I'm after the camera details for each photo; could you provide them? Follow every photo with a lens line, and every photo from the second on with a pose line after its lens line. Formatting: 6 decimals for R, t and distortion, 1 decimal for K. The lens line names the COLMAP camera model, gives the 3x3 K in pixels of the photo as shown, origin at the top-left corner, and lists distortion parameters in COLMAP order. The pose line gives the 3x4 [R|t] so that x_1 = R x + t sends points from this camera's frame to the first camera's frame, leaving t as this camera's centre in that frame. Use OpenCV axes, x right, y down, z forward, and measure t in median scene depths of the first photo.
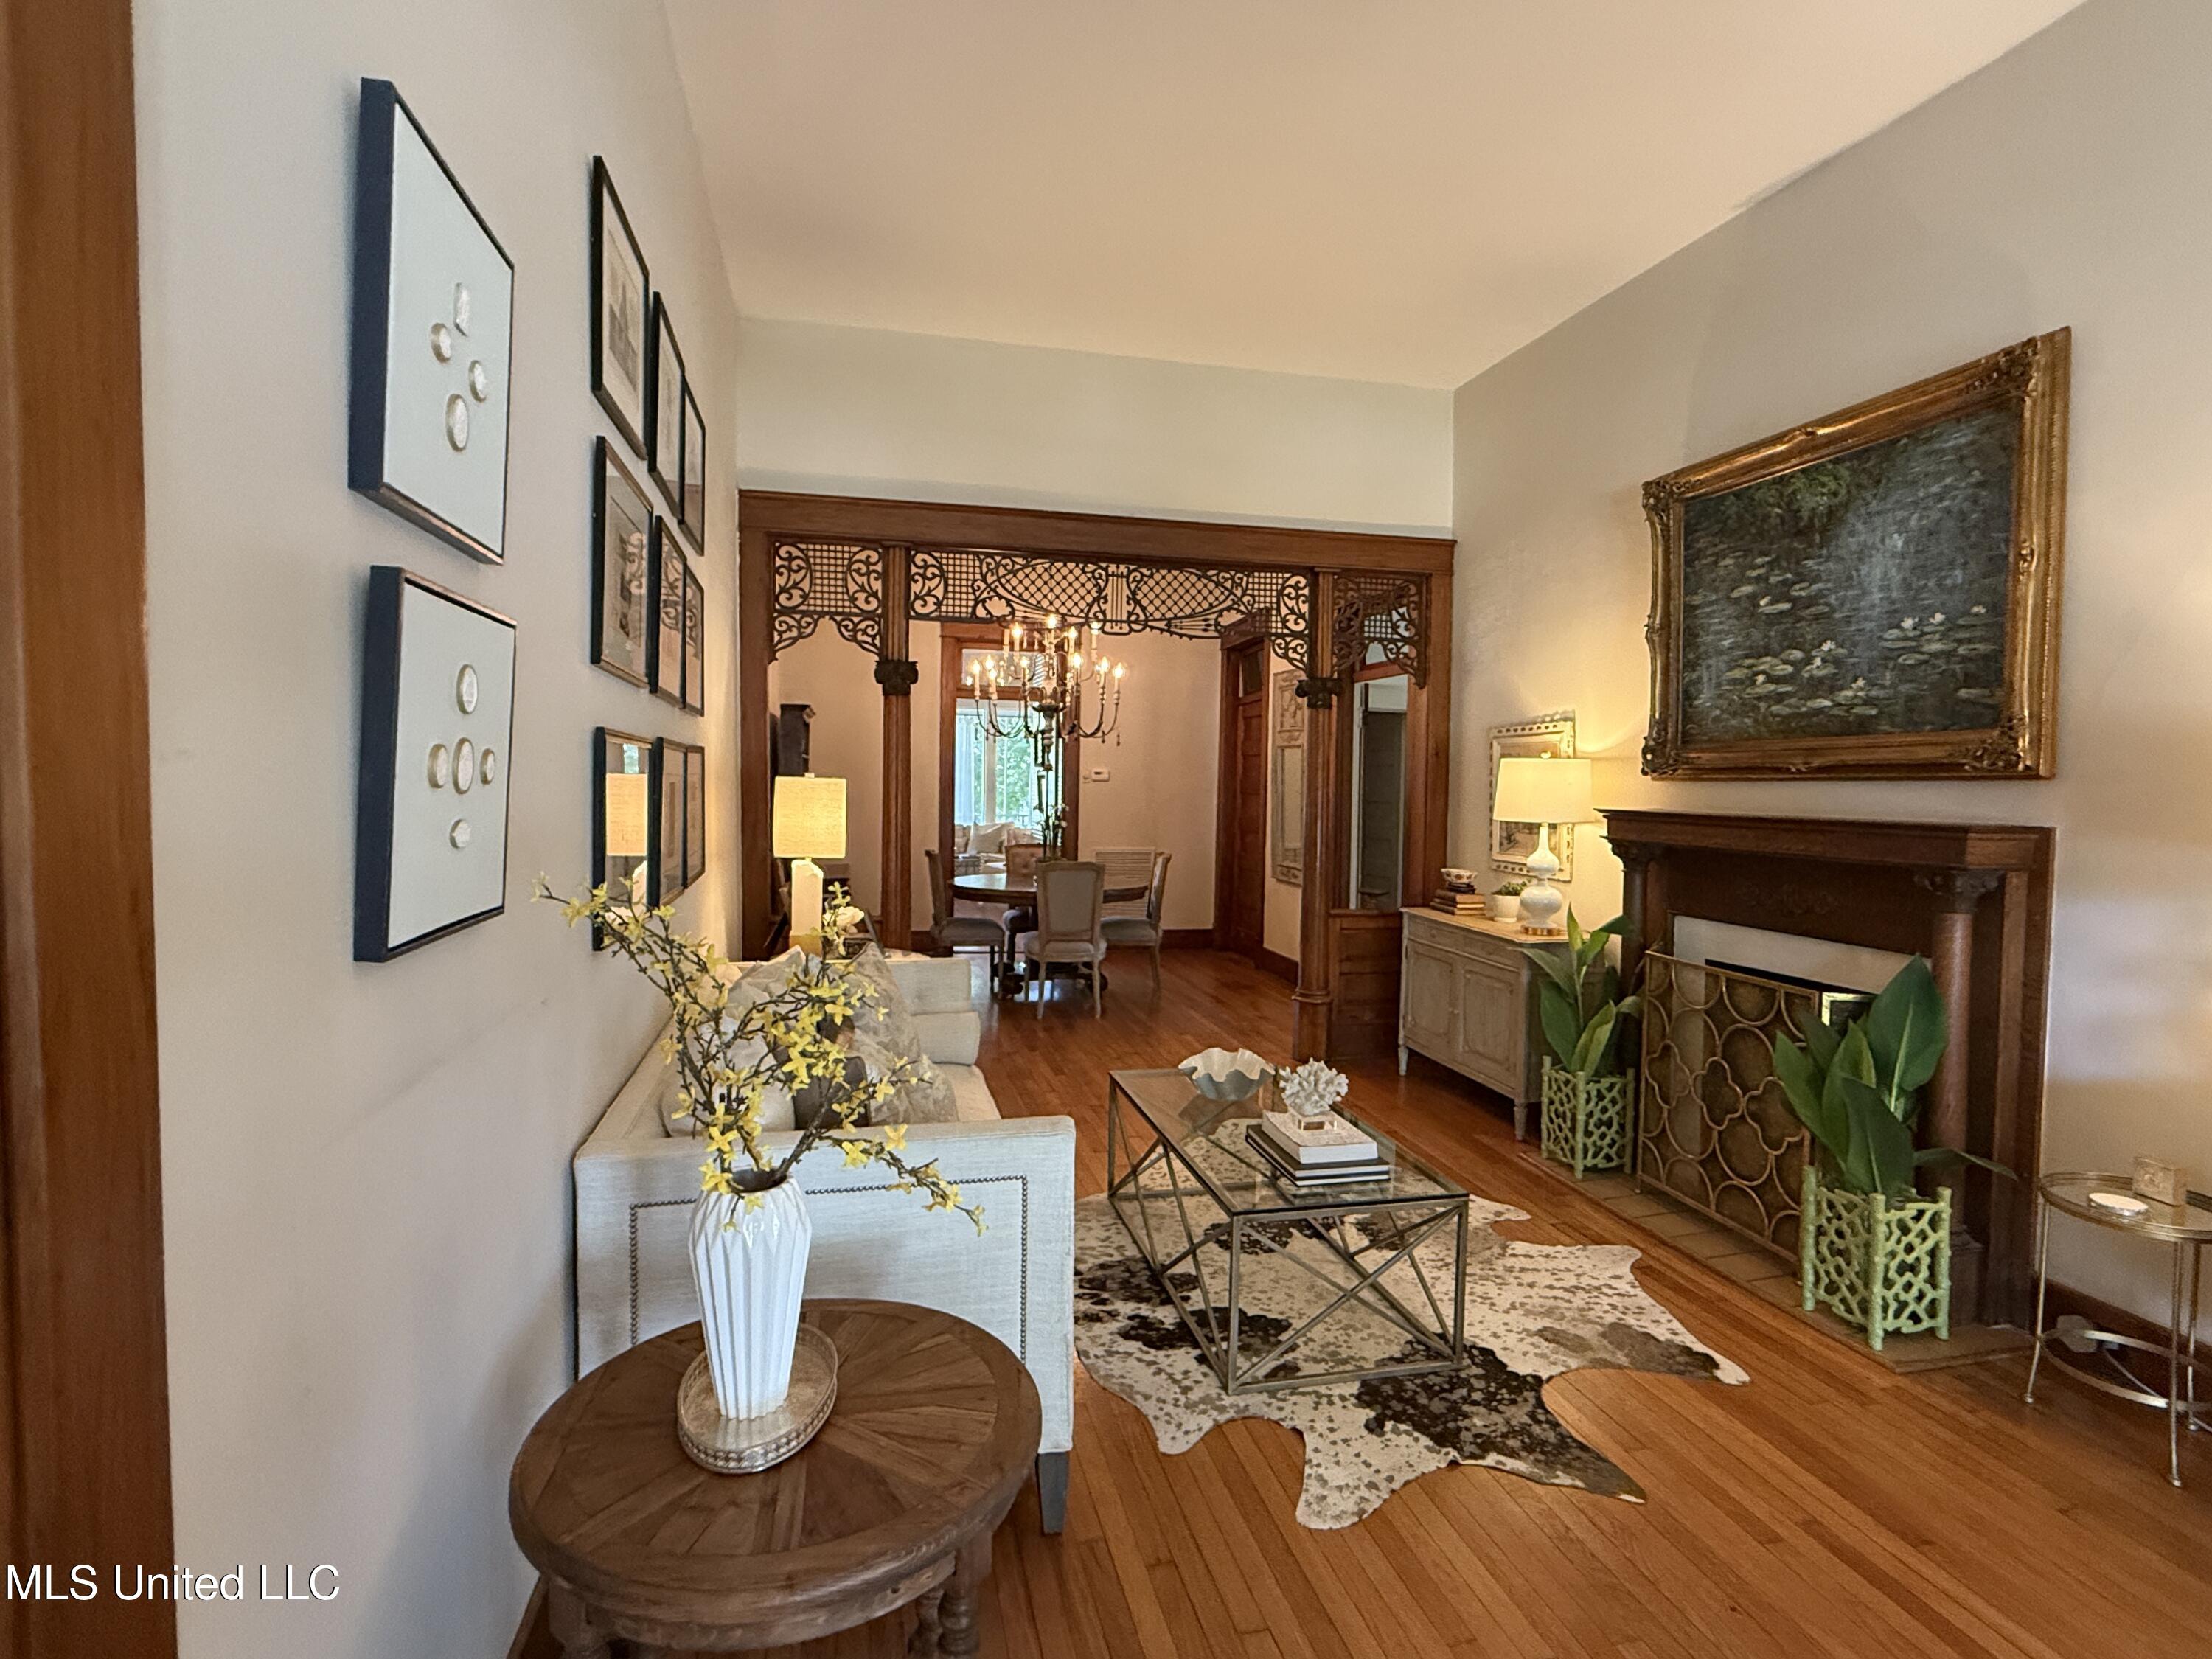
lens RADIAL K [[1105.3, 0, 1104.3], [0, 1105.3, 827.7], [0, 0, 1]] dist [-0.001102, 0.000961]
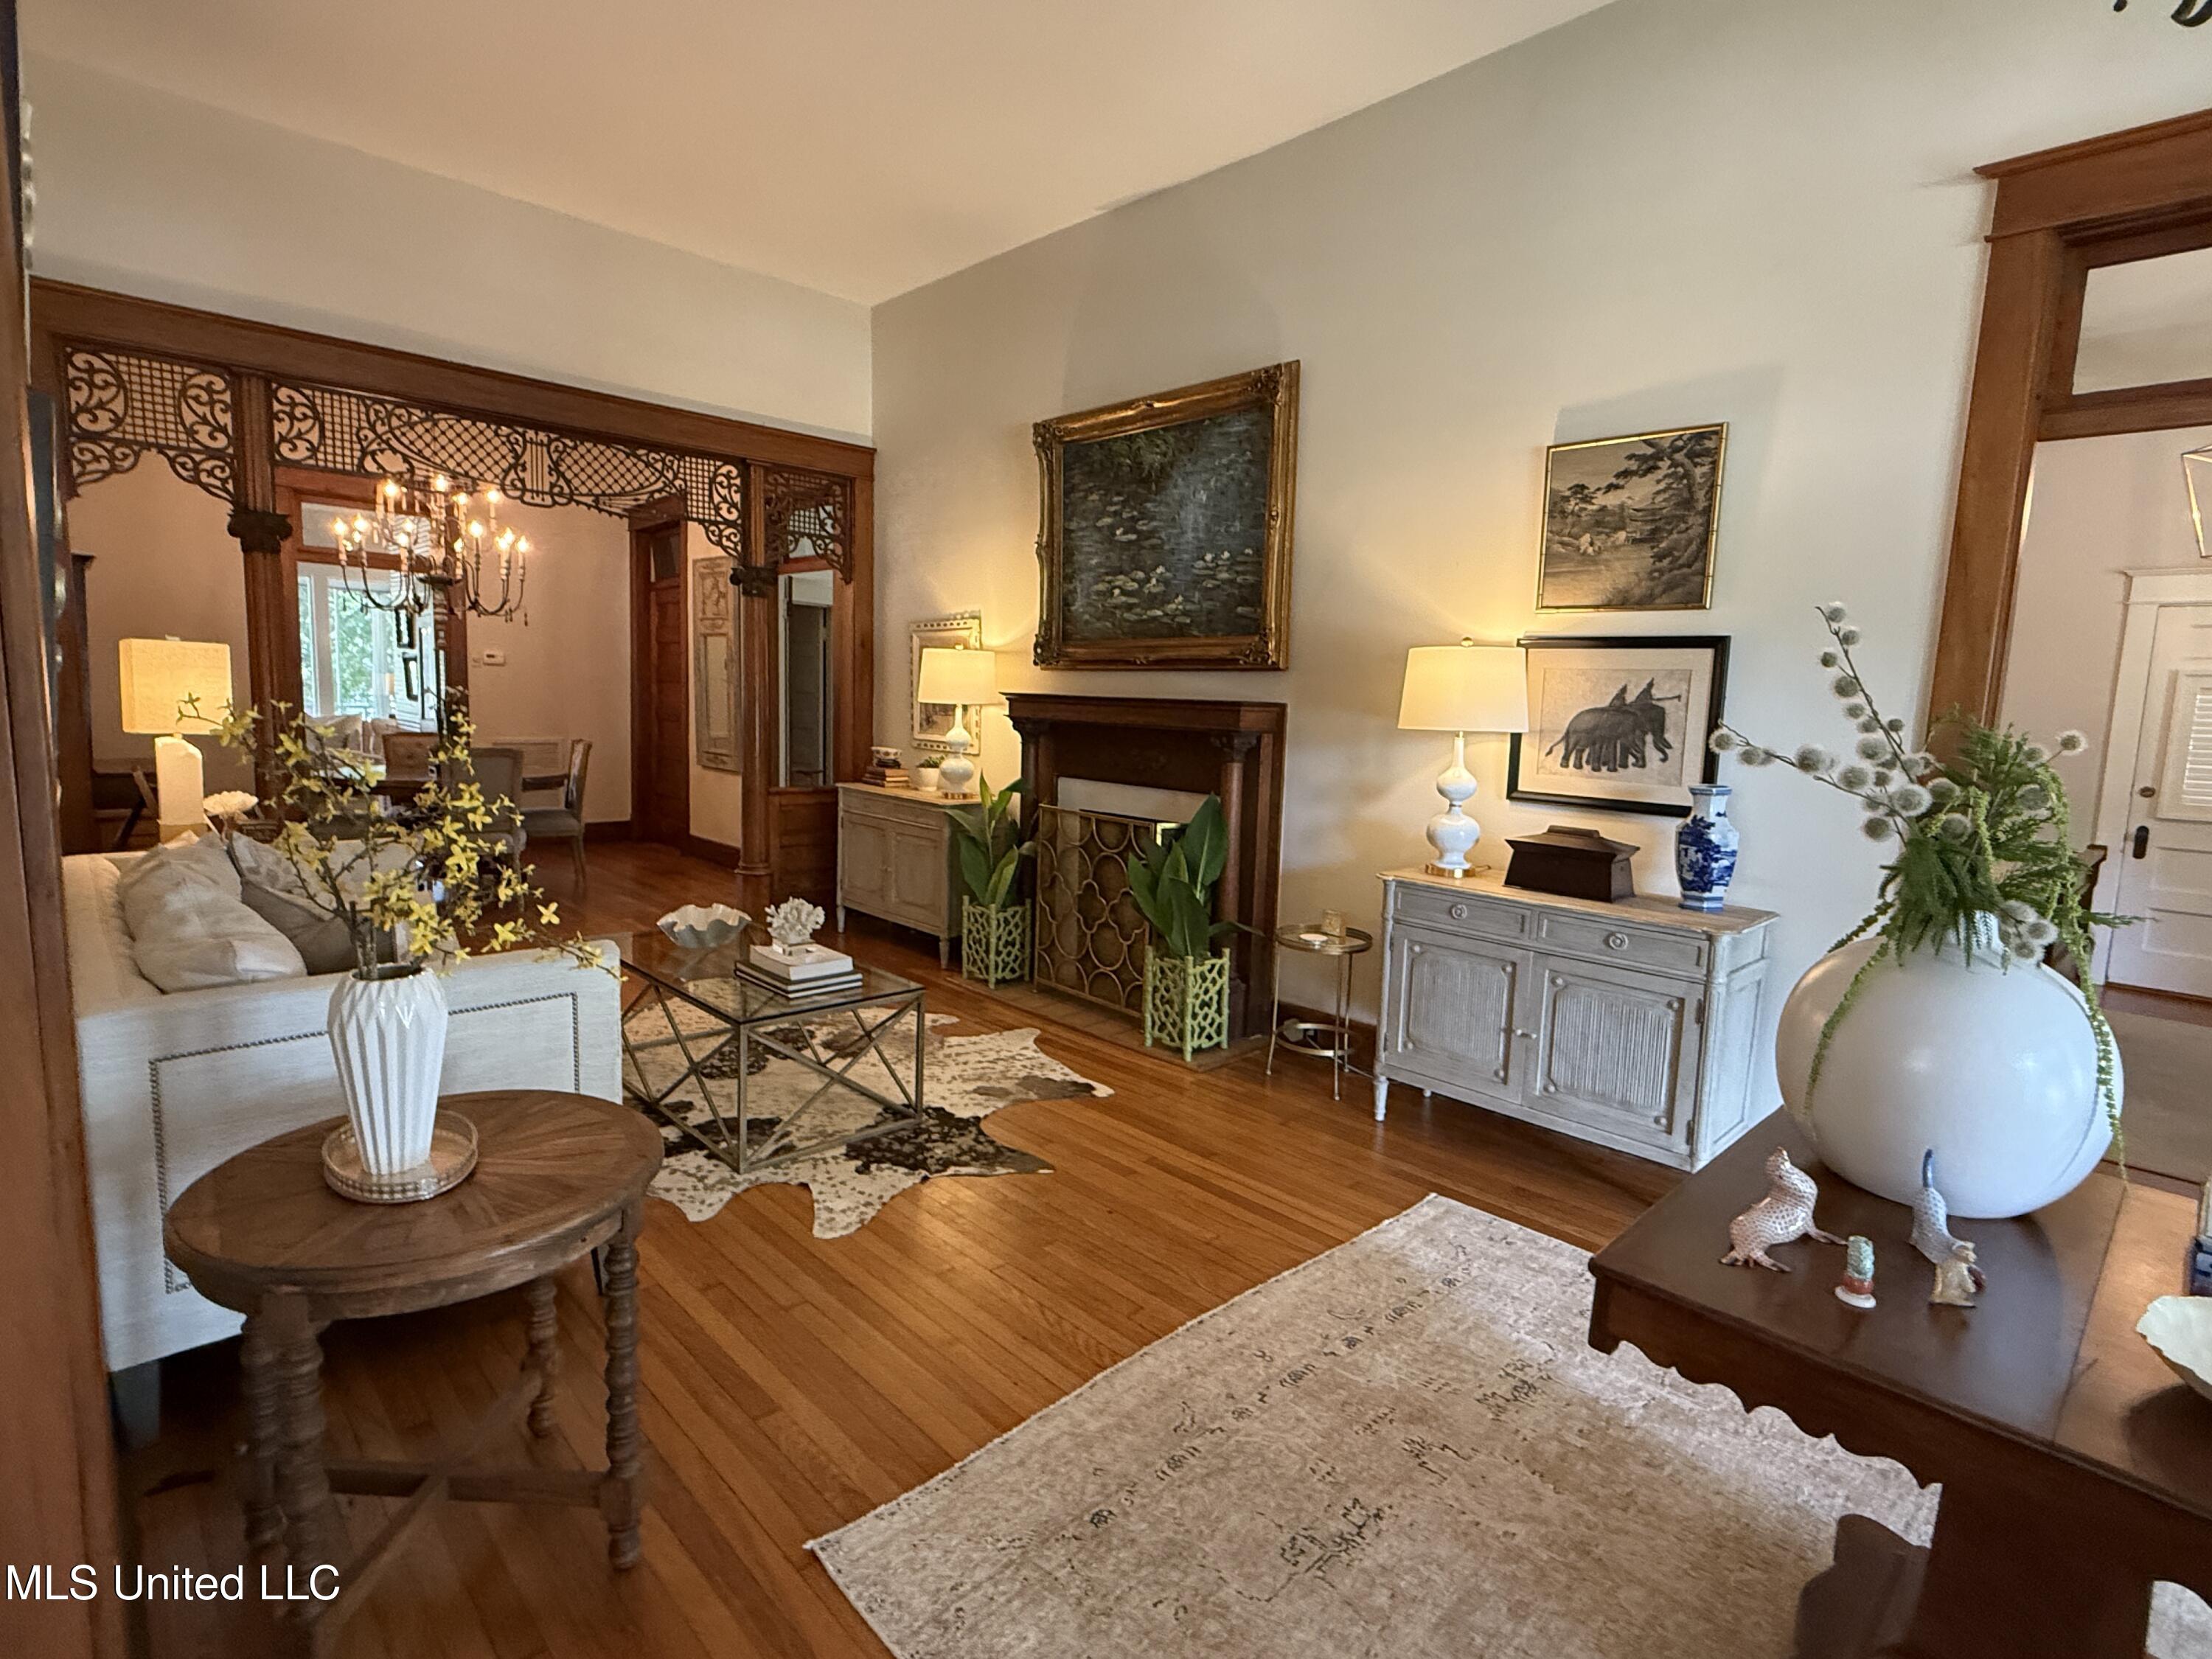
lens RADIAL K [[1105.3, 0, 1104.3], [0, 1105.3, 827.7], [0, 0, 1]] dist [-0.001102, 0.000961]
pose [[0.859846, -0.047793, 0.508312, -0.105910], [0.001807, 0.995888, 0.090579, 0.027076], [-0.510550, -0.076965, 0.856396, -0.146230]]
